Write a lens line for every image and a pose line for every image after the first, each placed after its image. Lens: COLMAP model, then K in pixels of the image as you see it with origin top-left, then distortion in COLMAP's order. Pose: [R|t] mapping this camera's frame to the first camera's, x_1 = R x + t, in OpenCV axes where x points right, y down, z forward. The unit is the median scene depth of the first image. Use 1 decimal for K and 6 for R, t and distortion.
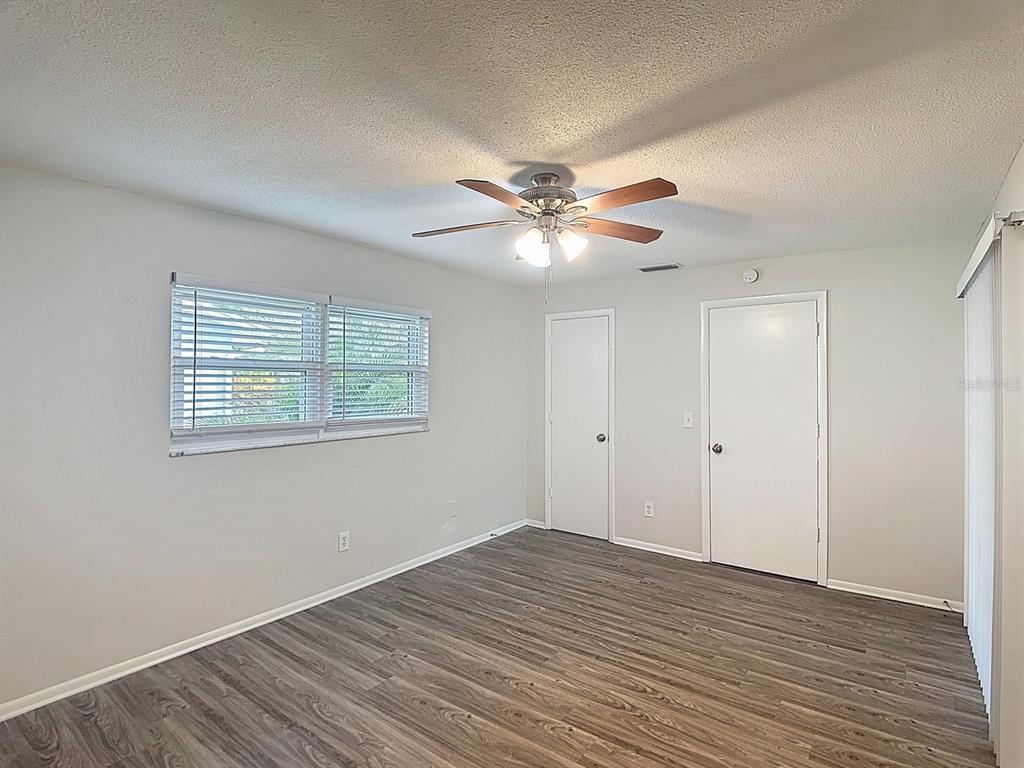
lens RADIAL K [[530.8, 0, 516.9], [0, 530.8, 380.9], [0, 0, 1]] dist [0.003516, -0.017806]
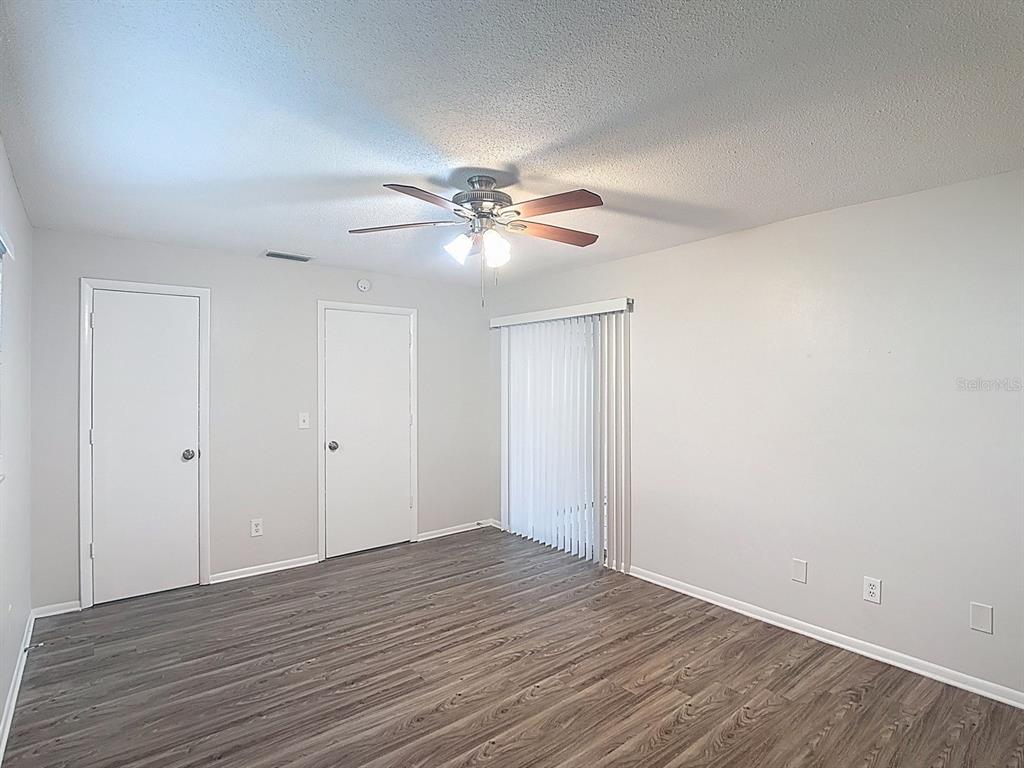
lens RADIAL K [[530.8, 0, 516.9], [0, 530.8, 380.9], [0, 0, 1]] dist [0.003516, -0.017806]
pose [[0.251934, -0.003173, 0.967739, -0.779881], [0.001645, 0.999995, 0.002850, -0.002294], [-0.967743, 0.000874, 0.251938, 0.581080]]
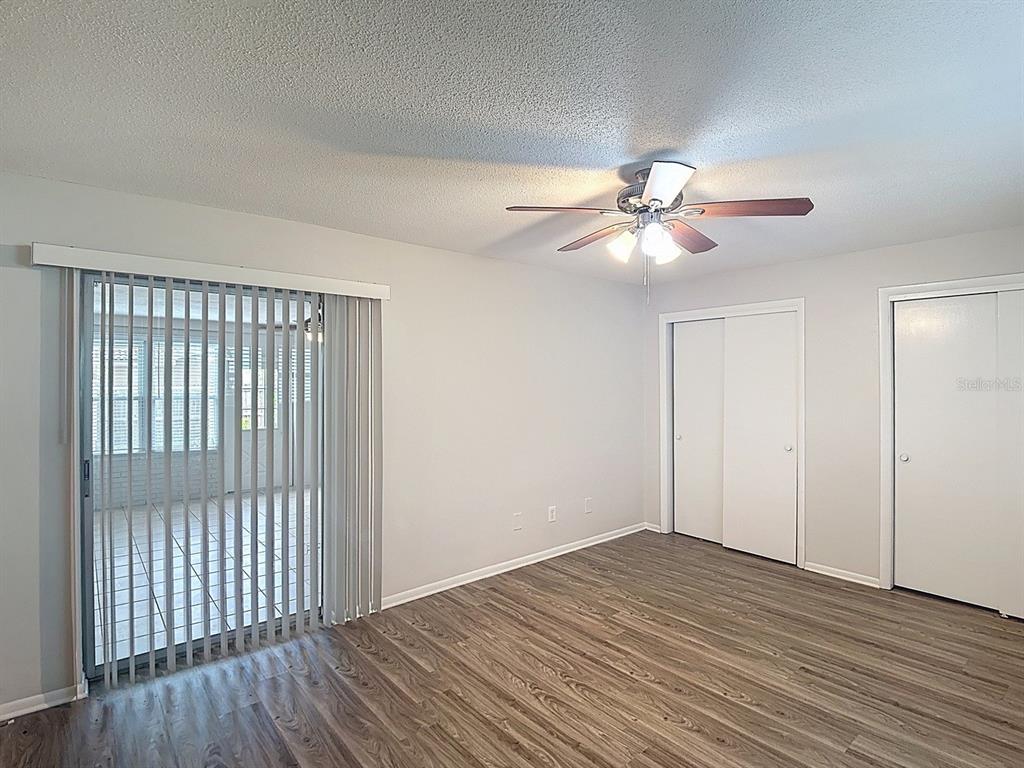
lens RADIAL K [[547.2, 0, 518.2], [0, 547.2, 382.4], [0, 0, 1]] dist [0.001002, -0.011218]
pose [[-0.974861, -0.005830, 0.222739, 0.061306], [-0.003914, 0.999951, 0.009042, -0.005738], [-0.222781, 0.007943, -0.974836, 1.735366]]
